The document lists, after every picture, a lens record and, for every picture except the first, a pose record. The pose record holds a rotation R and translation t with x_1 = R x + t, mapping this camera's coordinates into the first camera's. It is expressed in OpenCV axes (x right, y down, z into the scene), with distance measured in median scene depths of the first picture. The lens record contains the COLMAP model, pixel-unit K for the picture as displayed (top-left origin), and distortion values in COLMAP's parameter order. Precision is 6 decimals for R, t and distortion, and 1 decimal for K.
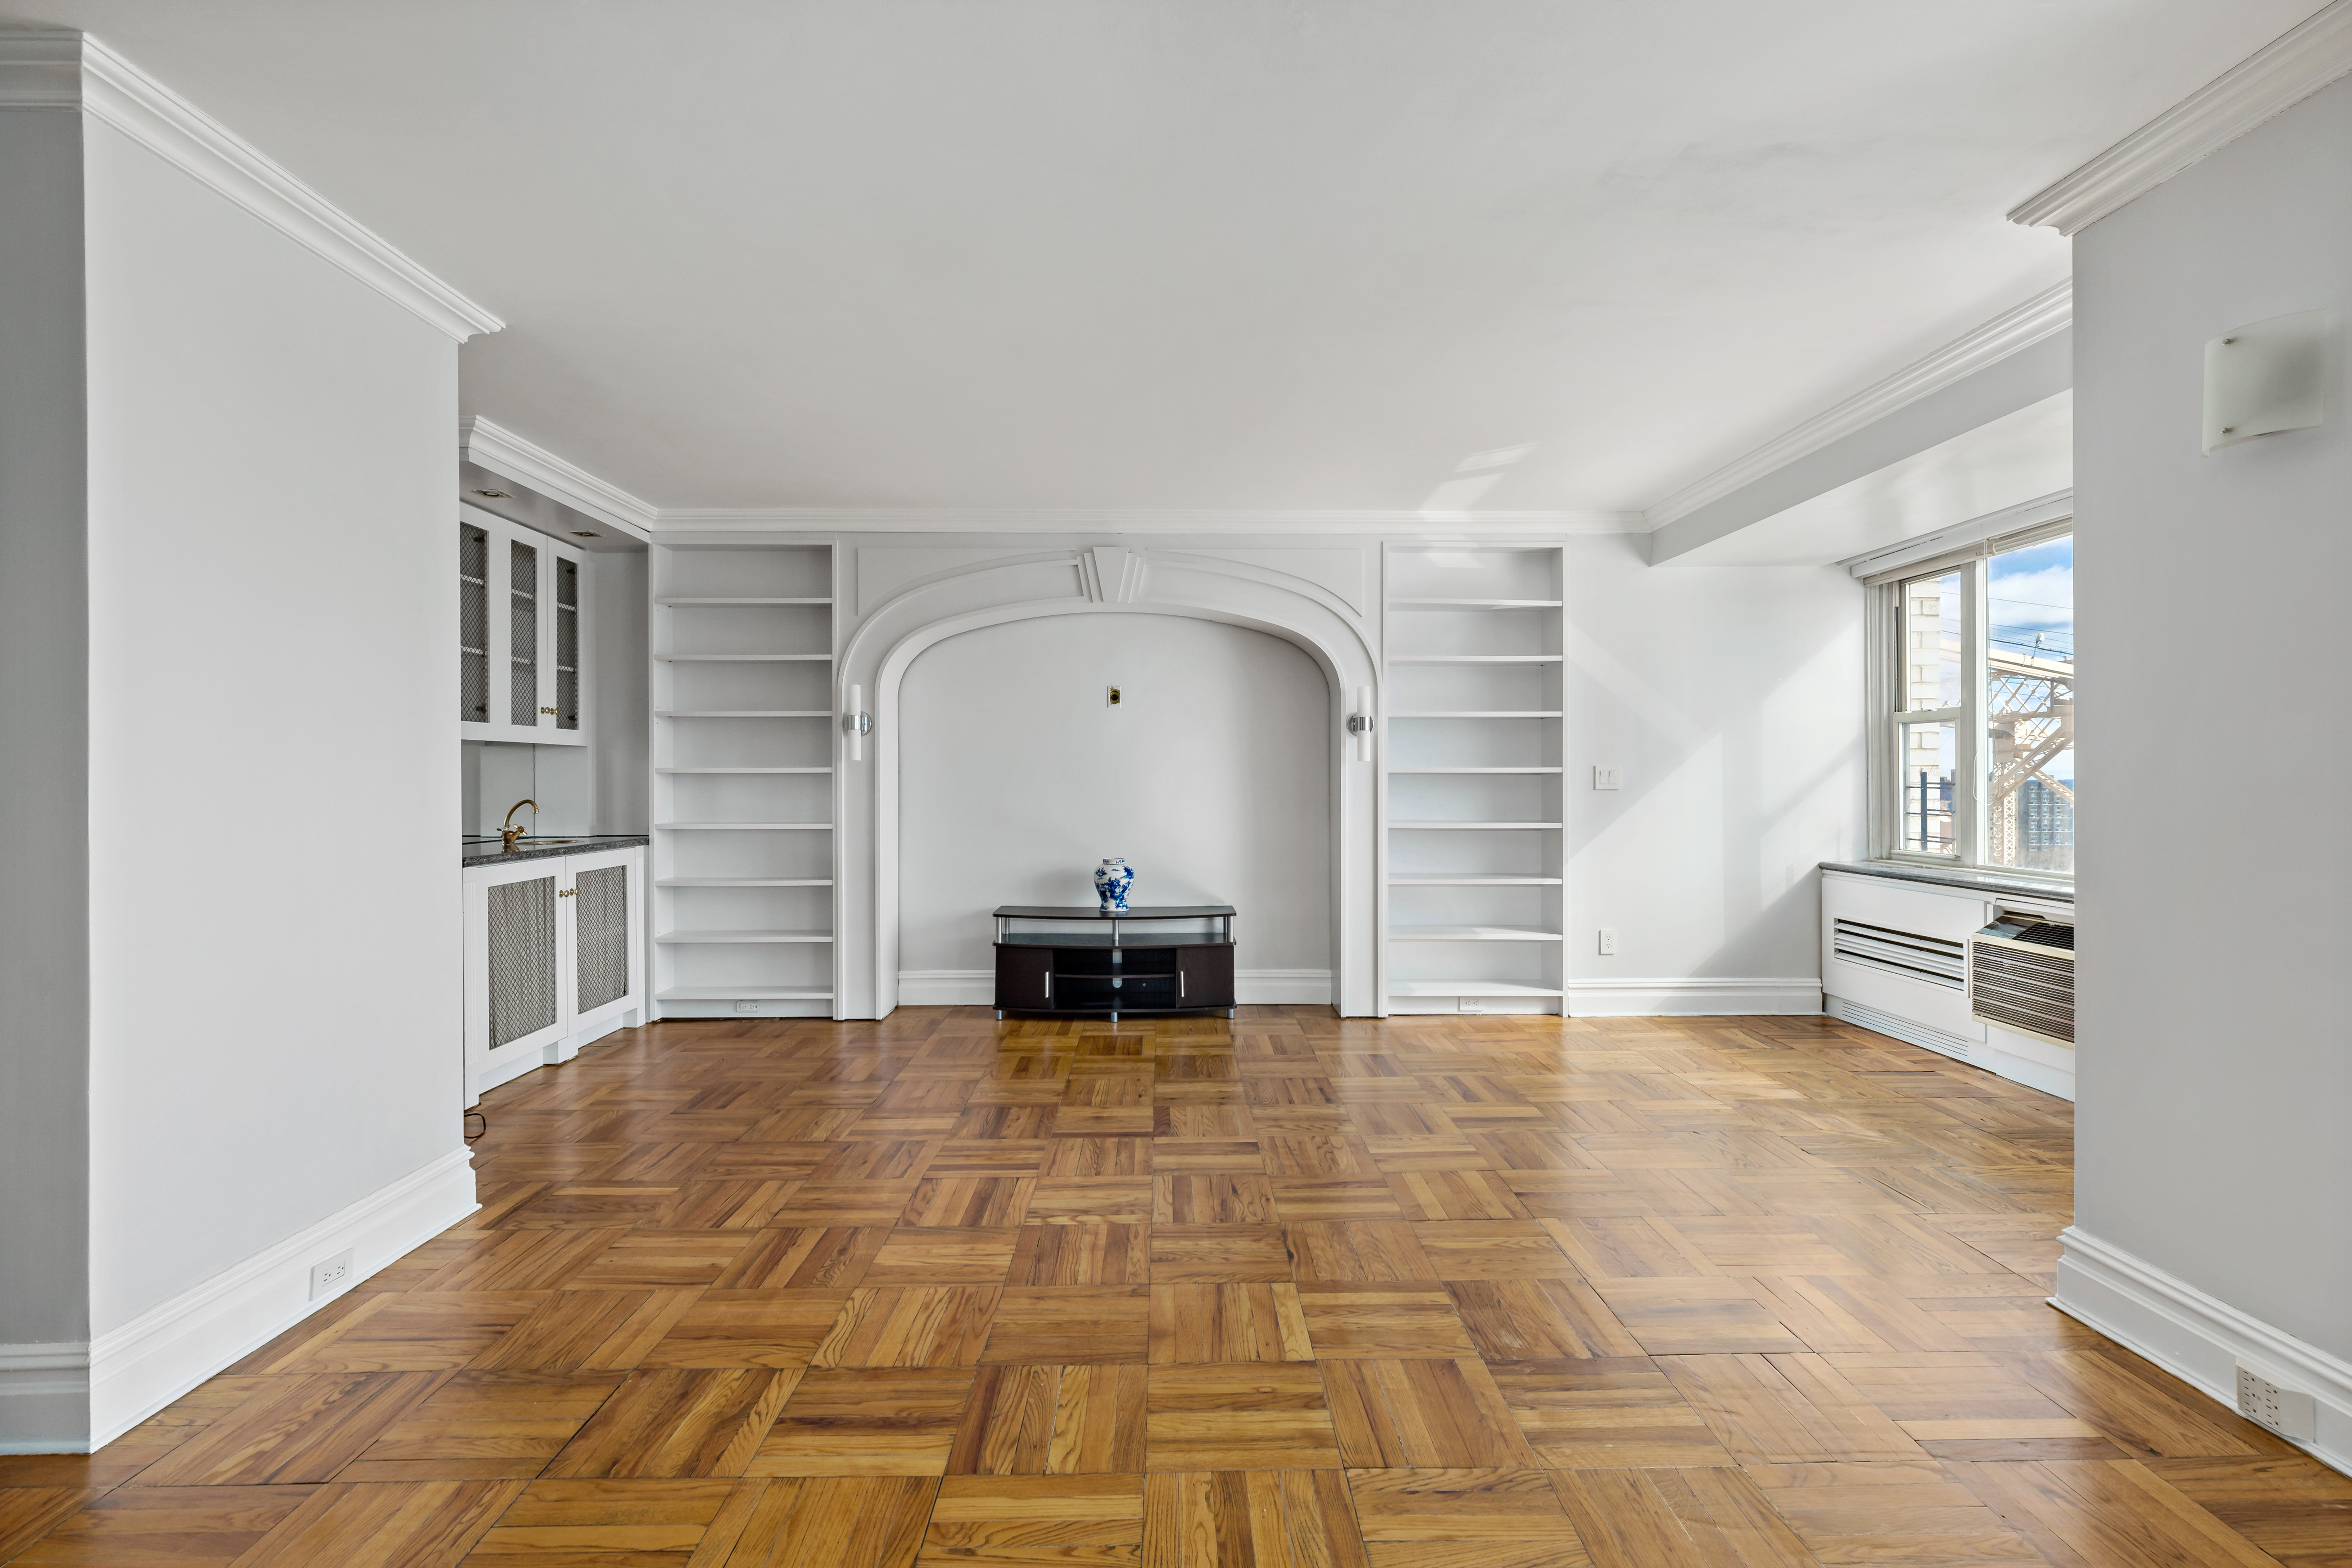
lens RADIAL K [[1061.0, 0, 1179.1], [0, 1061.0, 781.7], [0, 0, 1]] dist [0.003948, 0.000013]
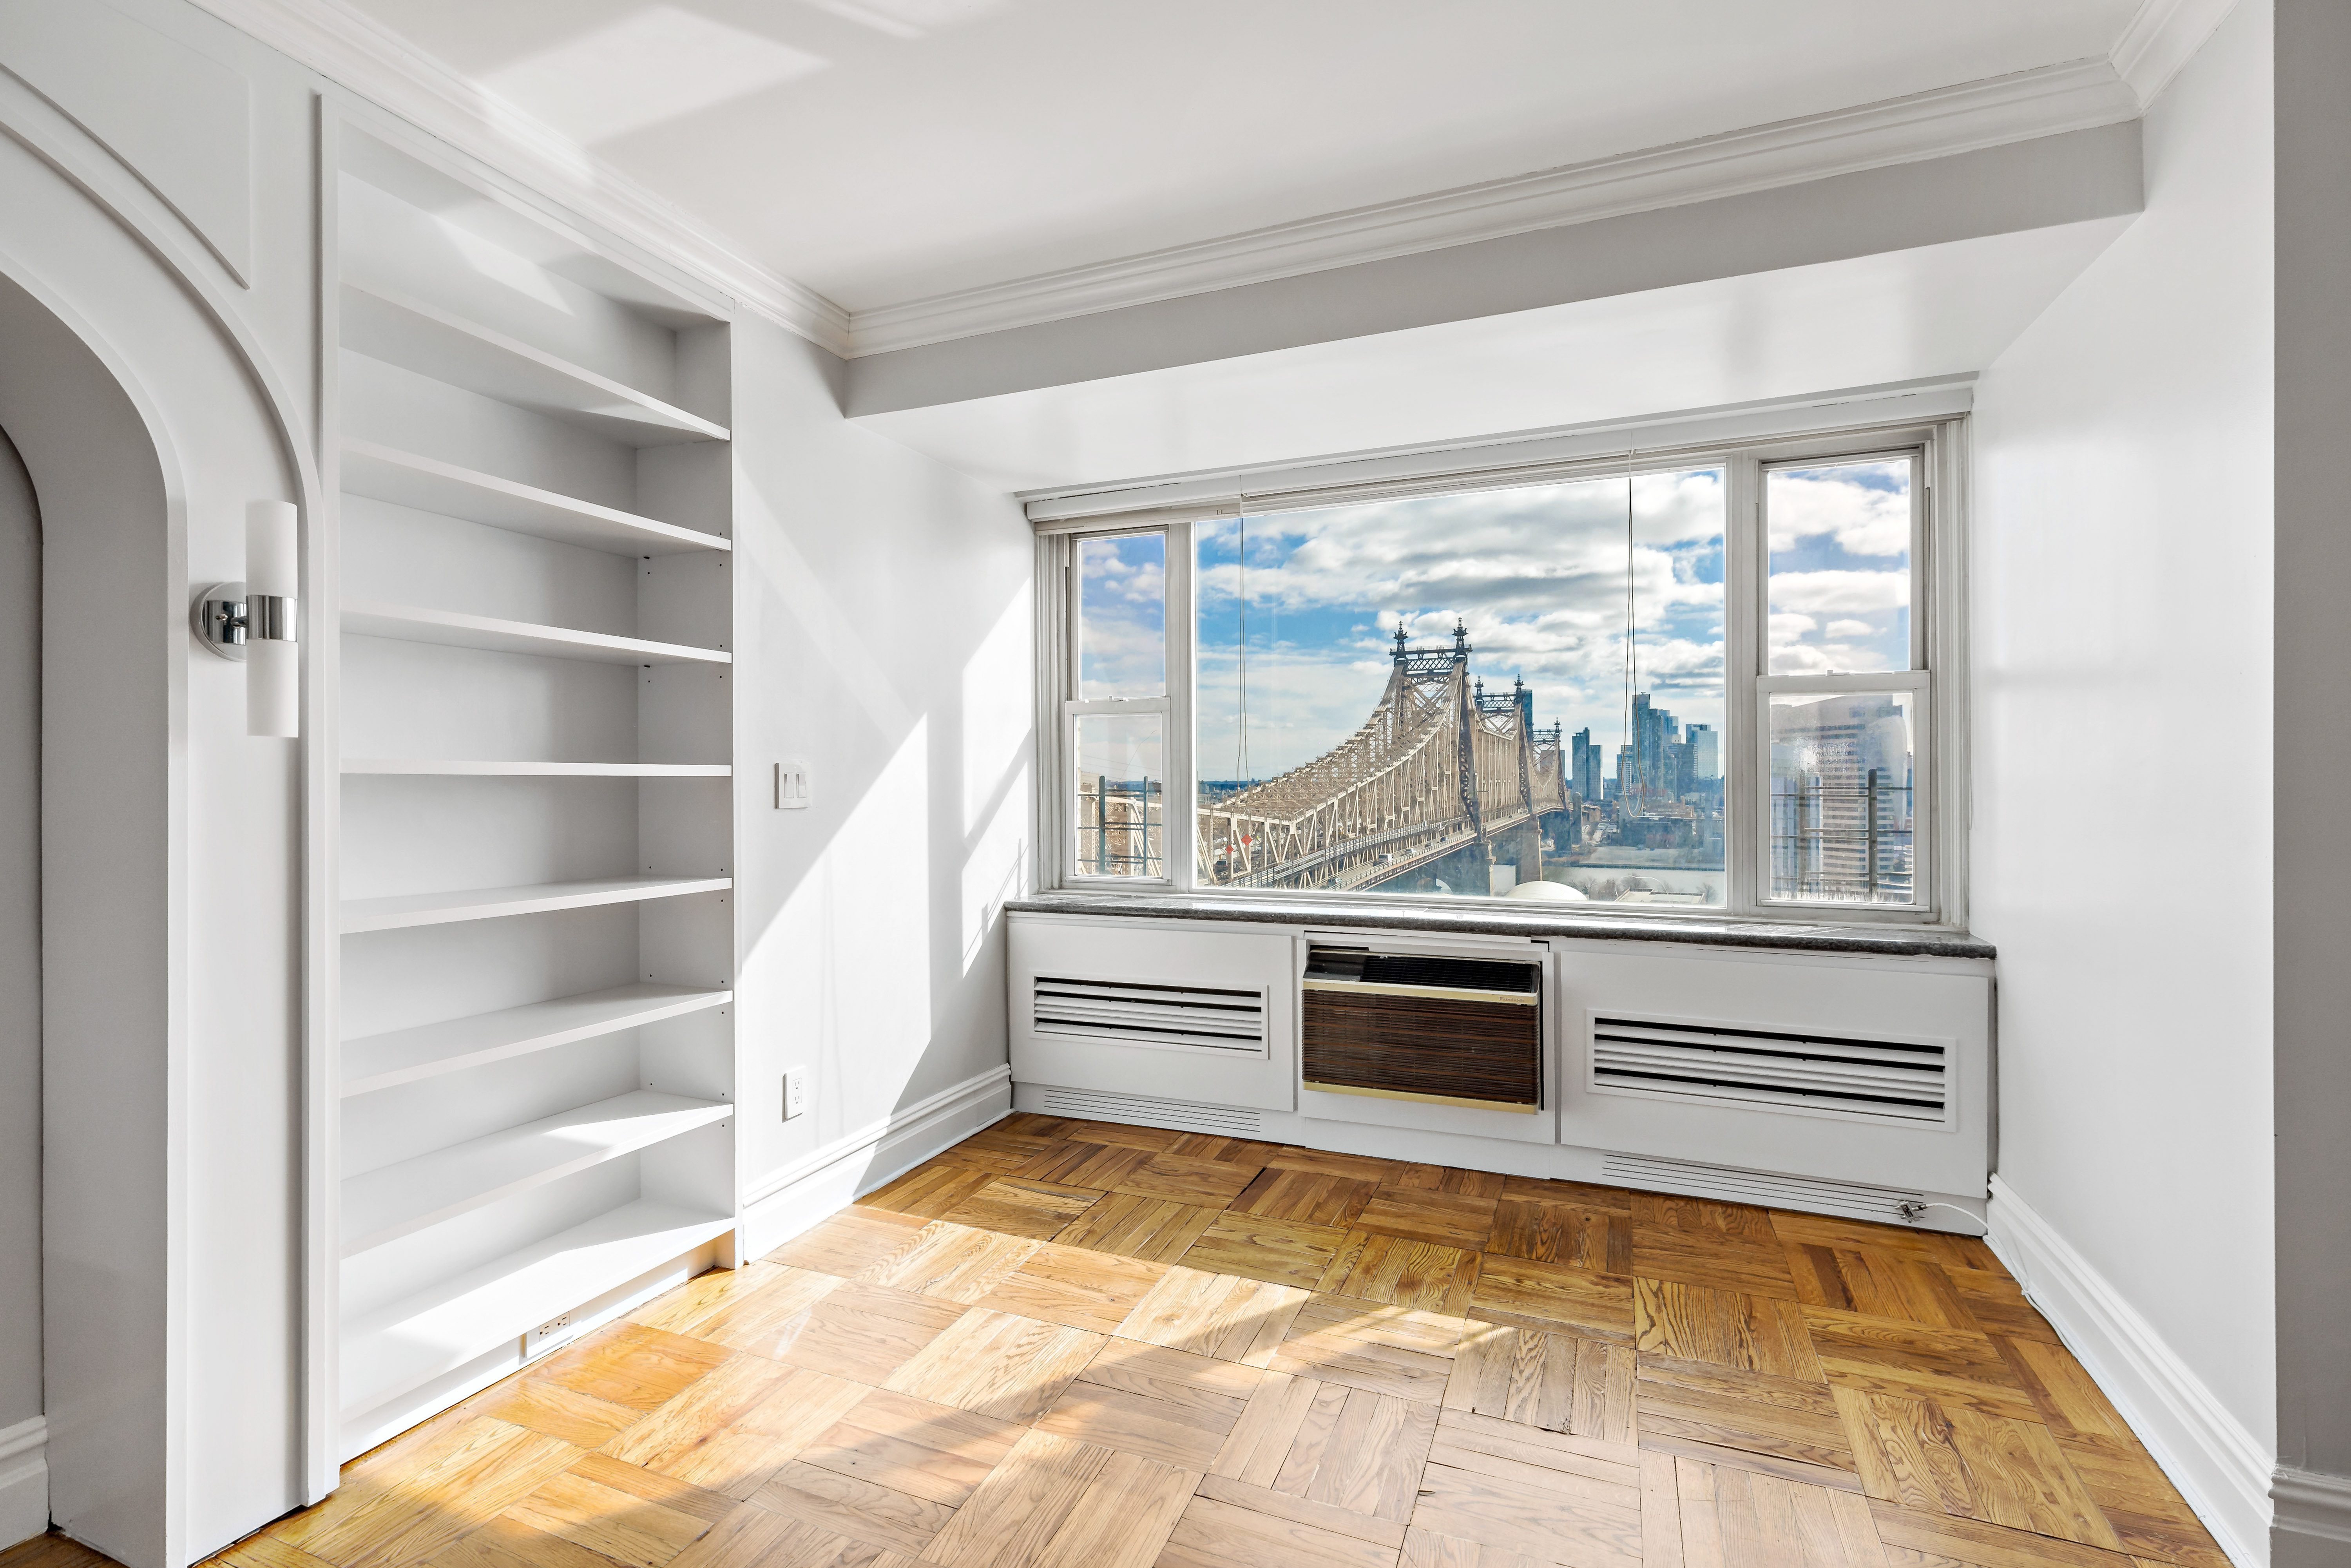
lens RADIAL K [[1060.5, 0, 1175.4], [0, 1060.5, 783.6], [0, 0, 1]] dist [0.003948, 0.000013]
pose [[0.390092, -0.000483, 0.920776, -0.016090], [0.005787, 0.999981, -0.001927, -0.002572], [-0.920758, 0.006080, 0.390087, 0.623378]]
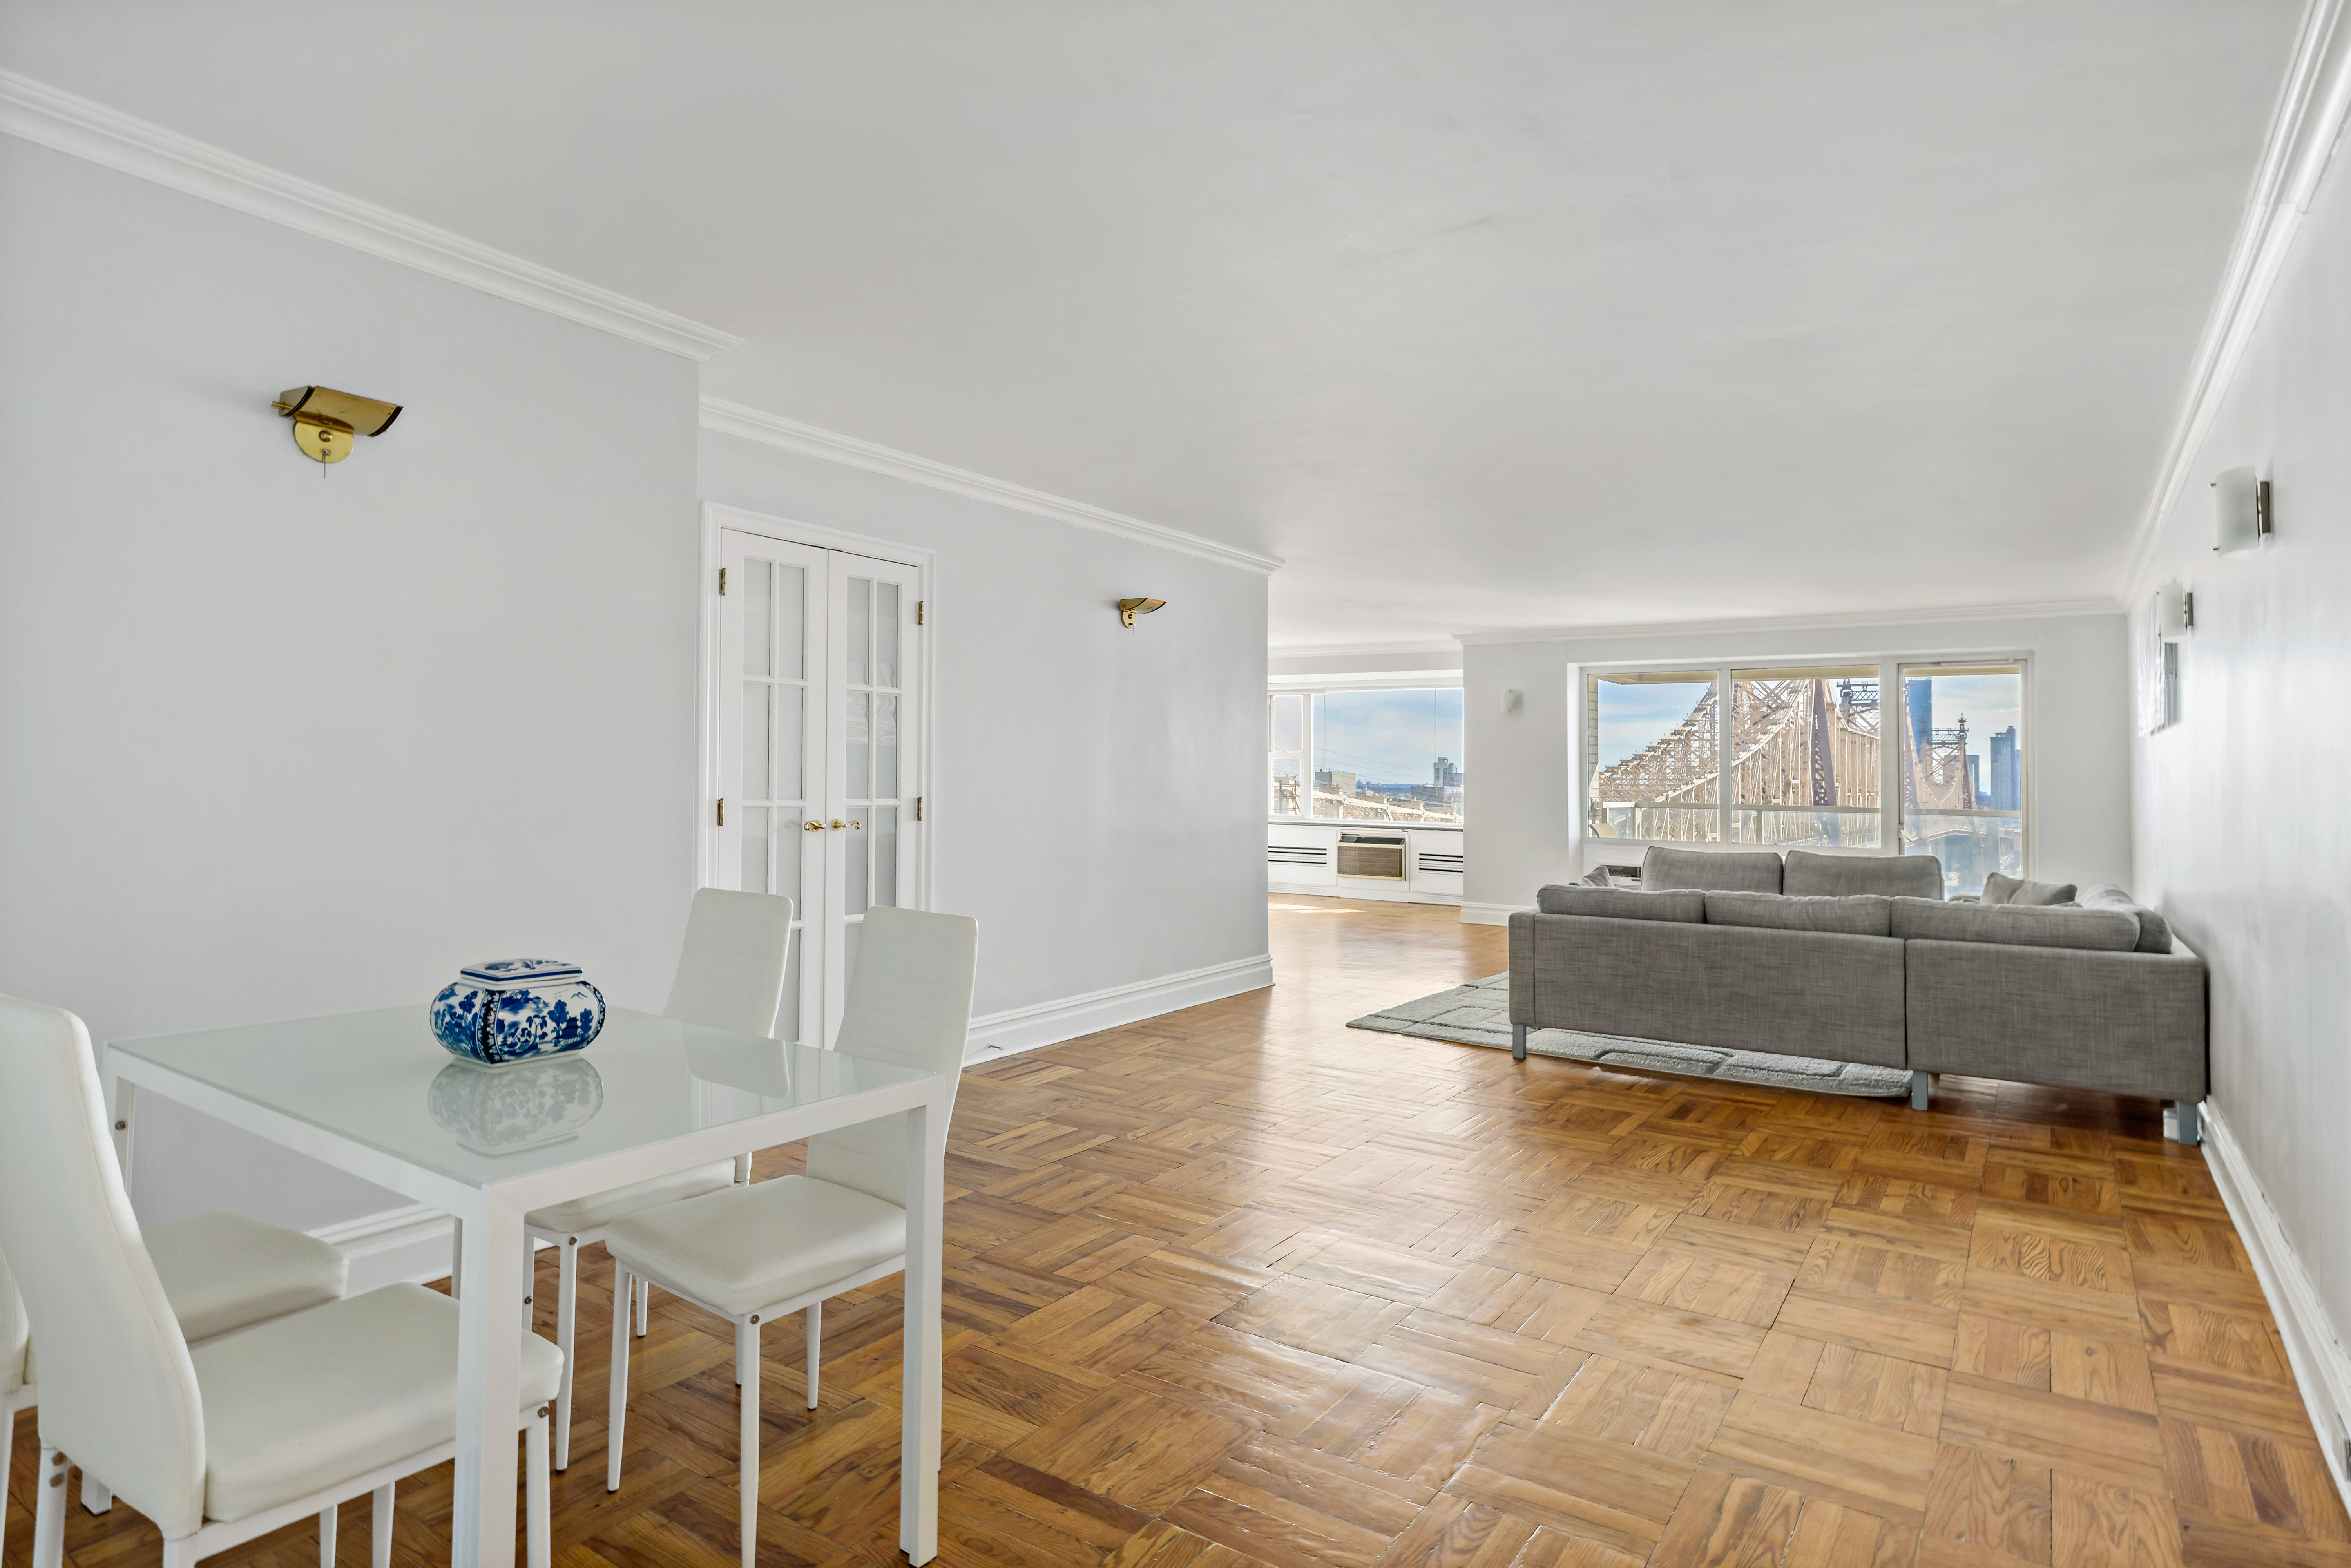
lens RADIAL K [[1296.7, 0, 1175.9], [0, 1296.7, 778.1], [0, 0, 1]] dist [-0.004624, -0.000258]
pose [[0.576330, 0.014630, 0.817086, -1.611905], [-0.015849, 0.999852, -0.006724, 0.011707], [-0.817064, -0.009075, 0.576476, -0.377053]]
